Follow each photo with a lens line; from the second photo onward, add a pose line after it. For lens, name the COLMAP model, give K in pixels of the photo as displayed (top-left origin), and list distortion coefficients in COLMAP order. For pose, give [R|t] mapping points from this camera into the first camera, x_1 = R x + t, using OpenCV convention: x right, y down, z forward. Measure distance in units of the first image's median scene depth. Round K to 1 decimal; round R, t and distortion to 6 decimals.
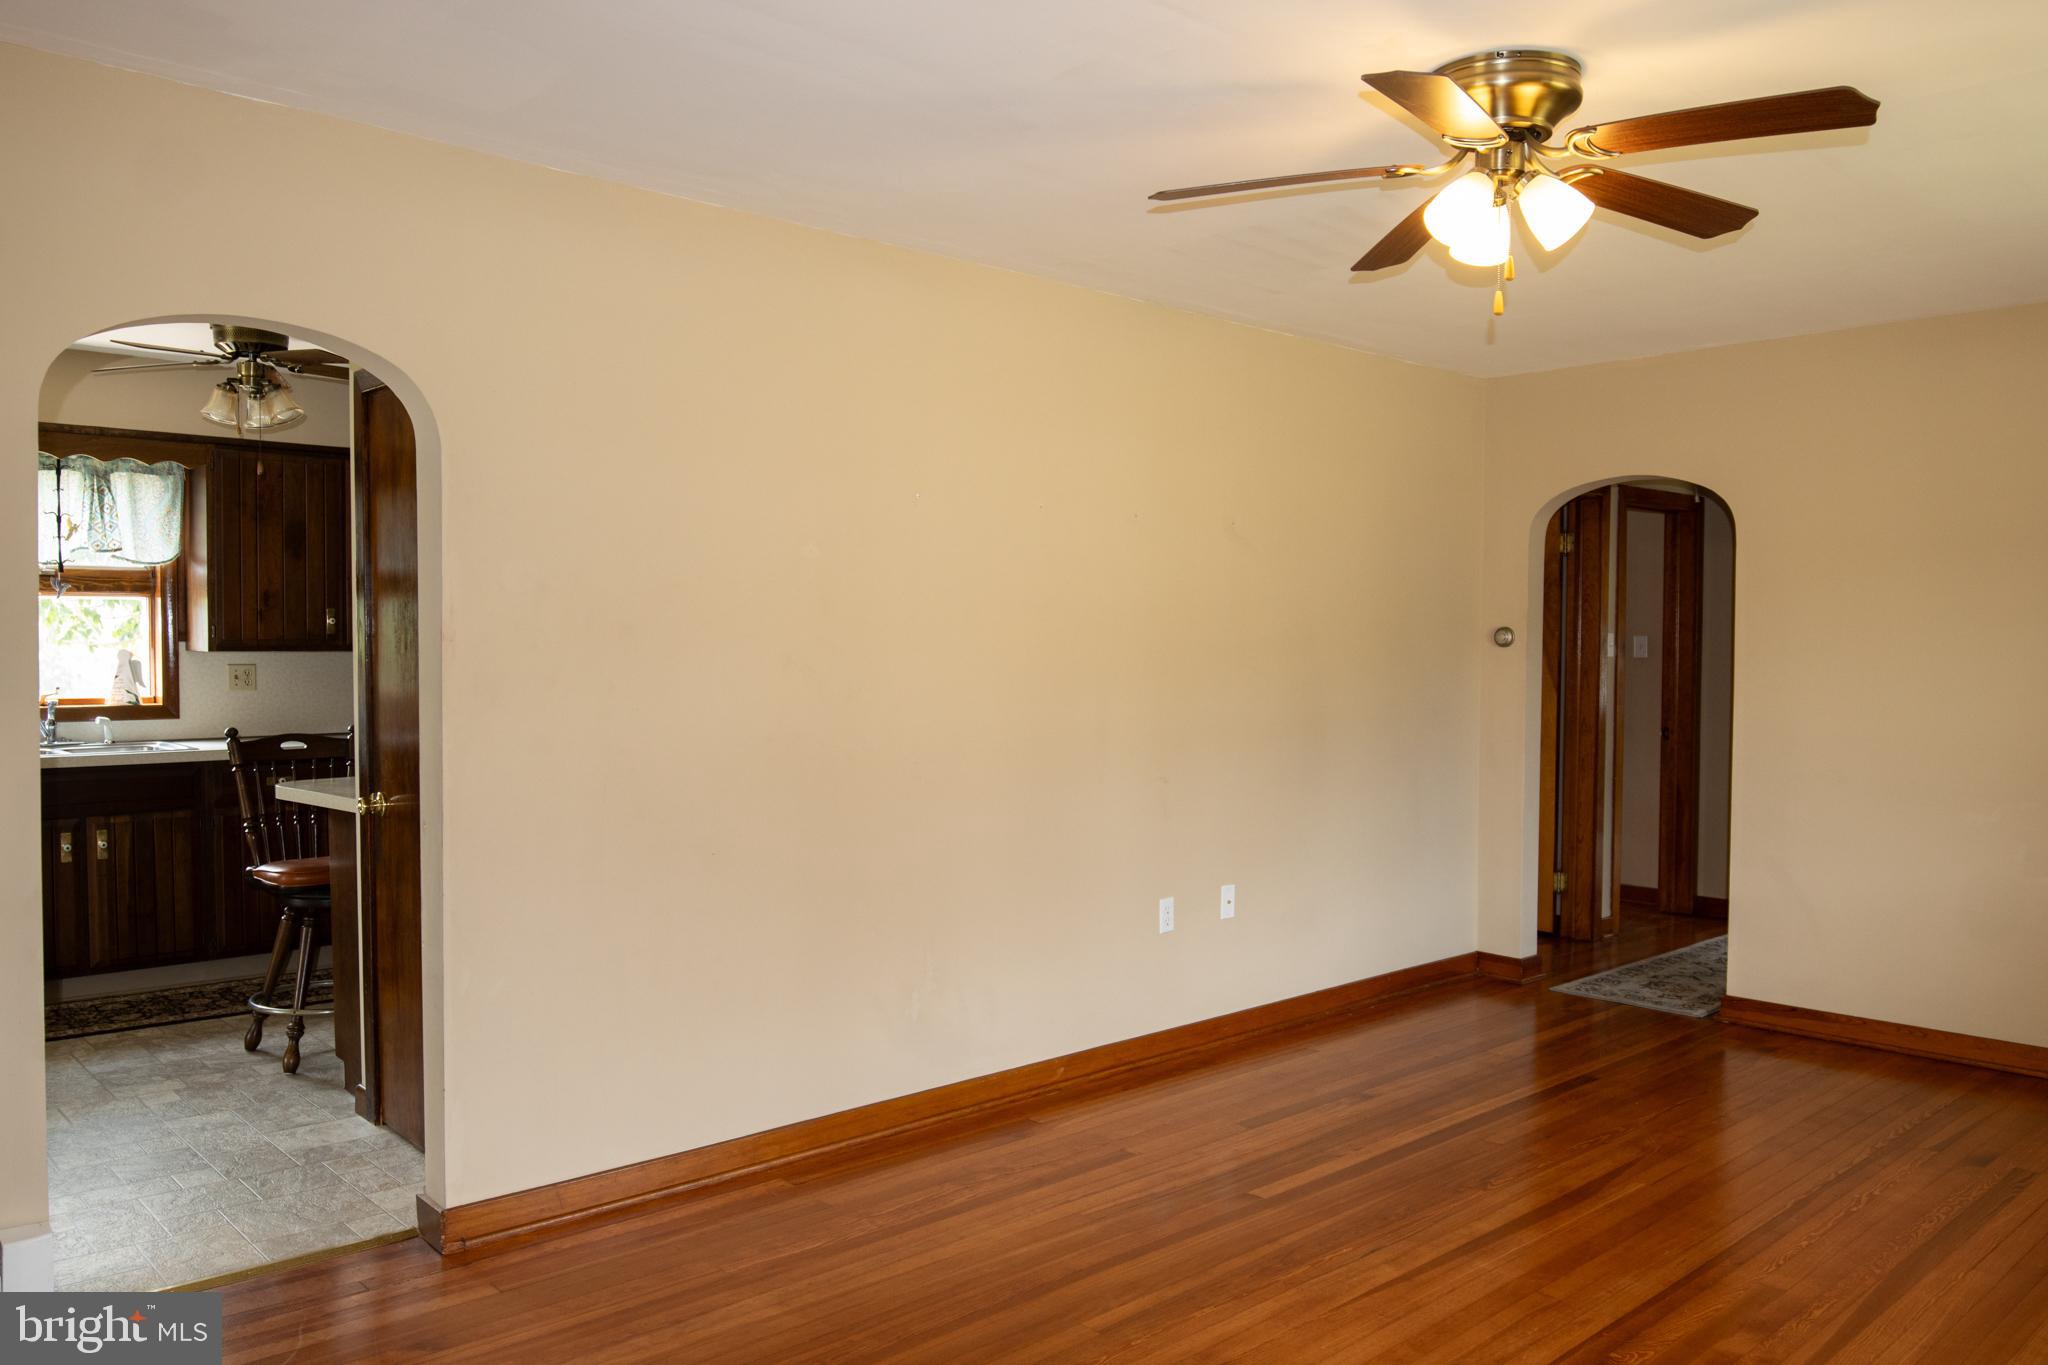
lens RADIAL K [[1545.5, 0, 1001.3], [0, 1545.5, 687.6], [0, 0, 1]] dist [-0.031756, -0.005894]
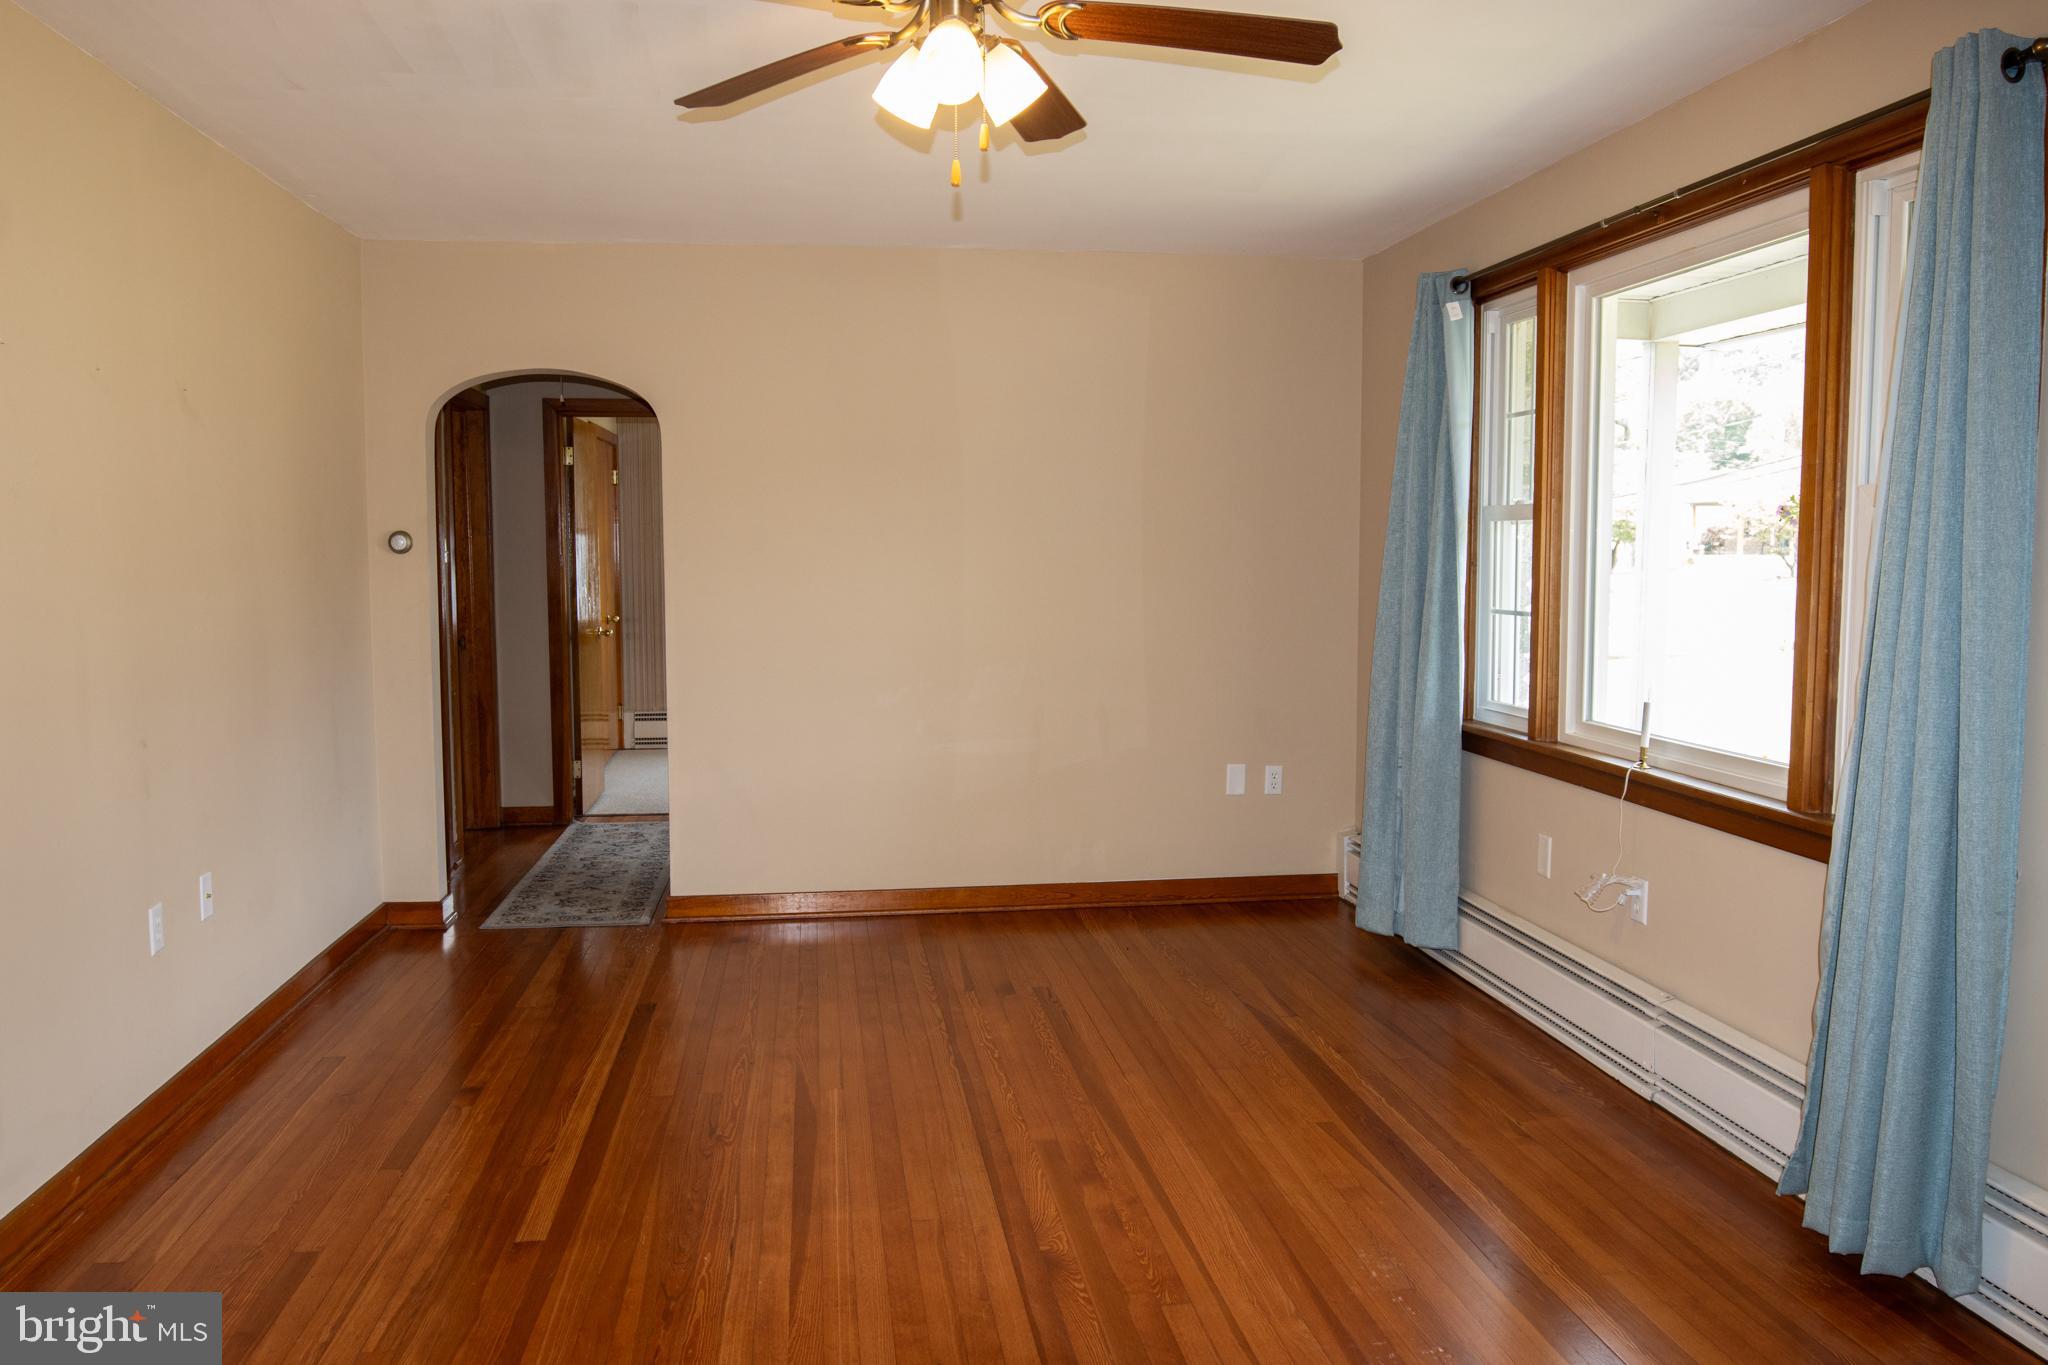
lens RADIAL K [[1545.5, 0, 1001.3], [0, 1545.5, 687.6], [0, 0, 1]] dist [-0.031756, -0.005894]
pose [[0.558660, -0.078076, 0.825714, -0.321050], [0.030264, 0.996815, 0.073779, -0.007525], [-0.828844, -0.016228, 0.559244, 0.343370]]
